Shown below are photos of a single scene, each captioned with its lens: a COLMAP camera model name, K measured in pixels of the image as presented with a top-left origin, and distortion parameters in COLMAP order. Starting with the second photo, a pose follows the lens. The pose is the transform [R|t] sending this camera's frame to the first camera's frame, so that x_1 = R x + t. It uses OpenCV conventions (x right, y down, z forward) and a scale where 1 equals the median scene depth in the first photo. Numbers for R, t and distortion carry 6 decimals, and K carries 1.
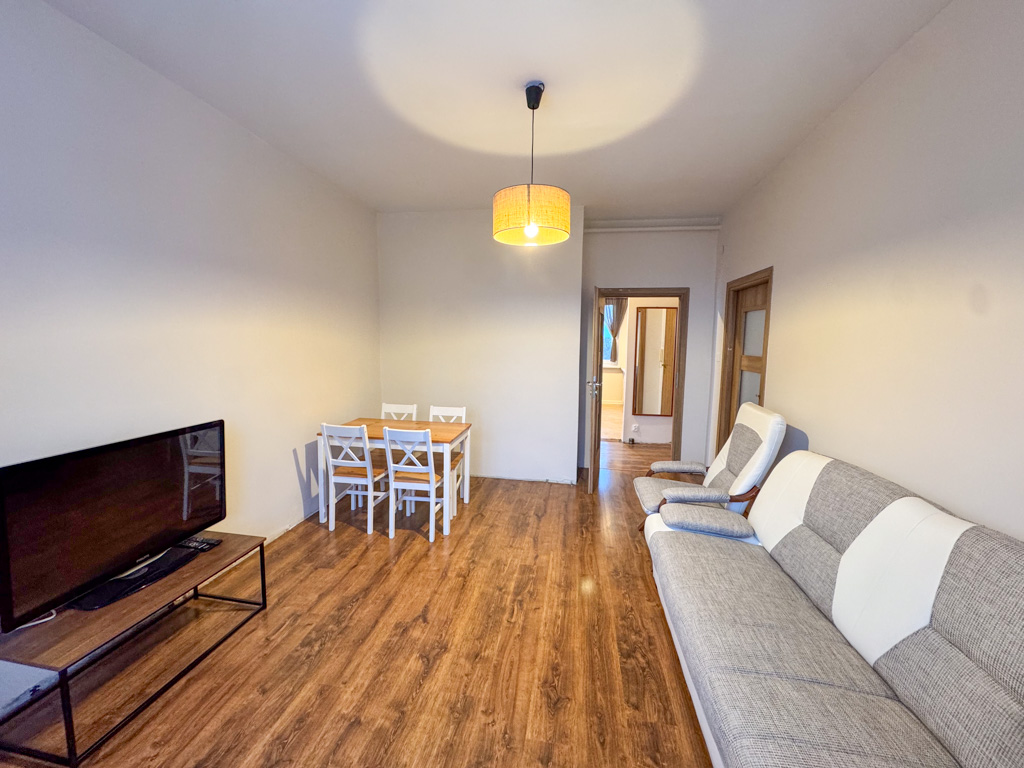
lens RADIAL K [[408.5, 0, 511.2], [0, 408.5, 382.7], [0, 0, 1]] dist [-0.002306, 0.000230]
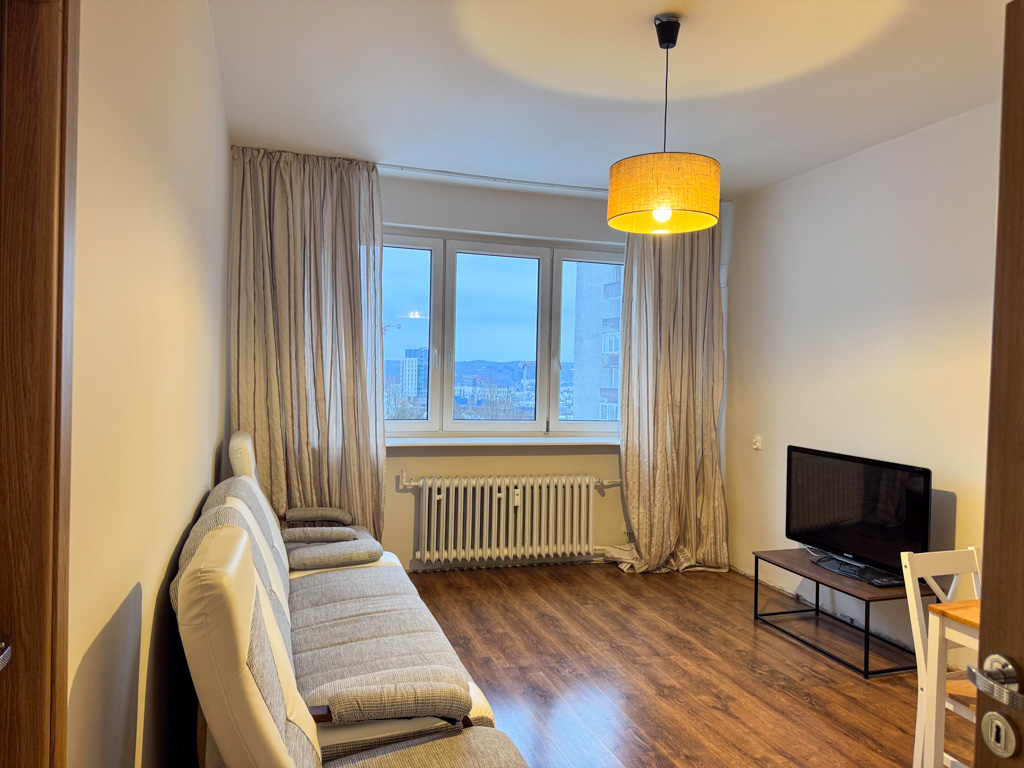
lens RADIAL K [[711.3, 0, 511.5], [0, 711.3, 379.7], [0, 0, 1]] dist [0.050601, -0.045520]
pose [[-0.885434, -0.025189, -0.464082, 0.904663], [-0.084189, 0.990704, 0.106854, -0.210576], [0.457077, 0.133683, -0.879324, 2.135024]]
